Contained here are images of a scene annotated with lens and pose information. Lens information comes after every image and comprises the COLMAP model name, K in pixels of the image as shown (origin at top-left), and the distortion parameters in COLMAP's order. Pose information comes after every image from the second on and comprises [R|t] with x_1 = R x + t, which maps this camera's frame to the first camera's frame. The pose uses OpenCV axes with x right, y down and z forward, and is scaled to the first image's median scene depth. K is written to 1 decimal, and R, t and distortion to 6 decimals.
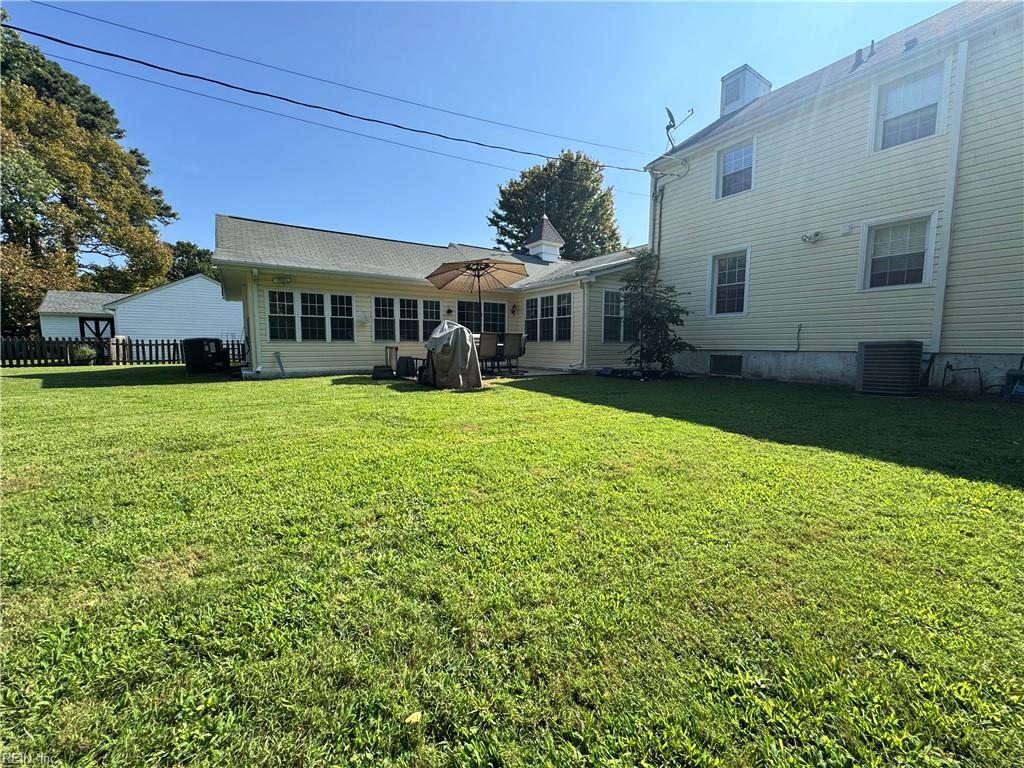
lens RADIAL K [[406.0, 0, 512.0], [0, 406.0, 384.0], [0, 0, 1]] dist [0.001126, 0.000052]
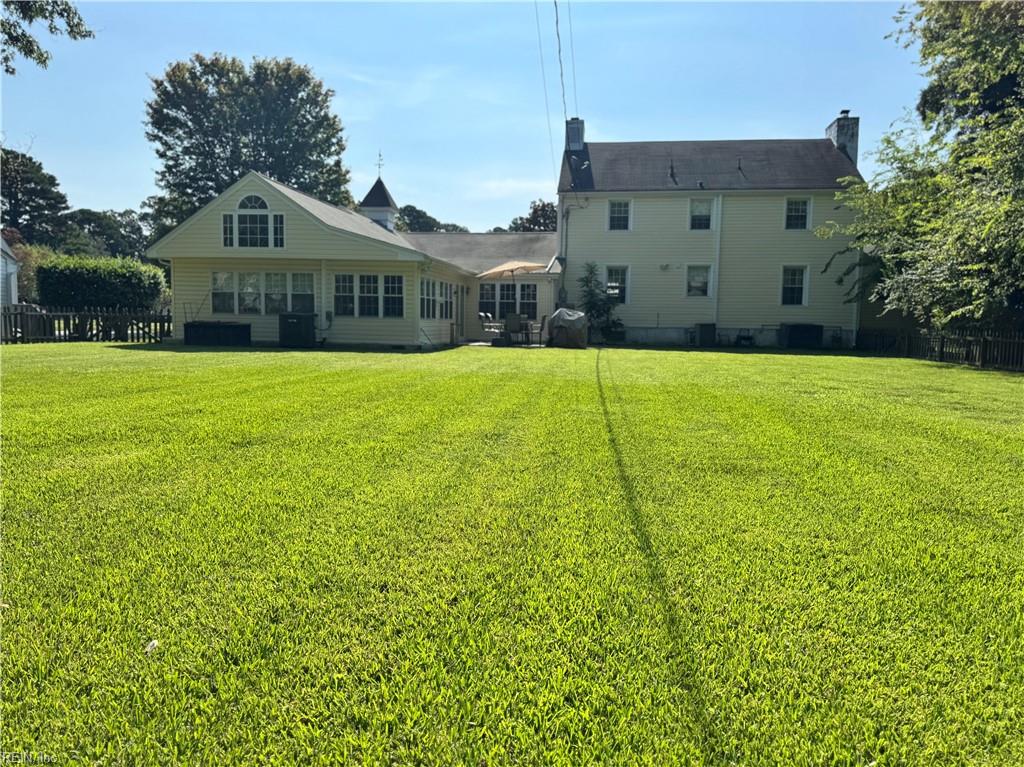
lens RADIAL K [[718.7, 0, 512.0], [0, 718.7, 383.5], [0, 0, 1]] dist [-0.001752, -0.000128]
pose [[0.719295, -0.051424, 0.692799, -1.565386], [0.053702, 0.998388, 0.018350, 0.058576], [-0.692626, 0.024006, 0.720897, -0.663732]]
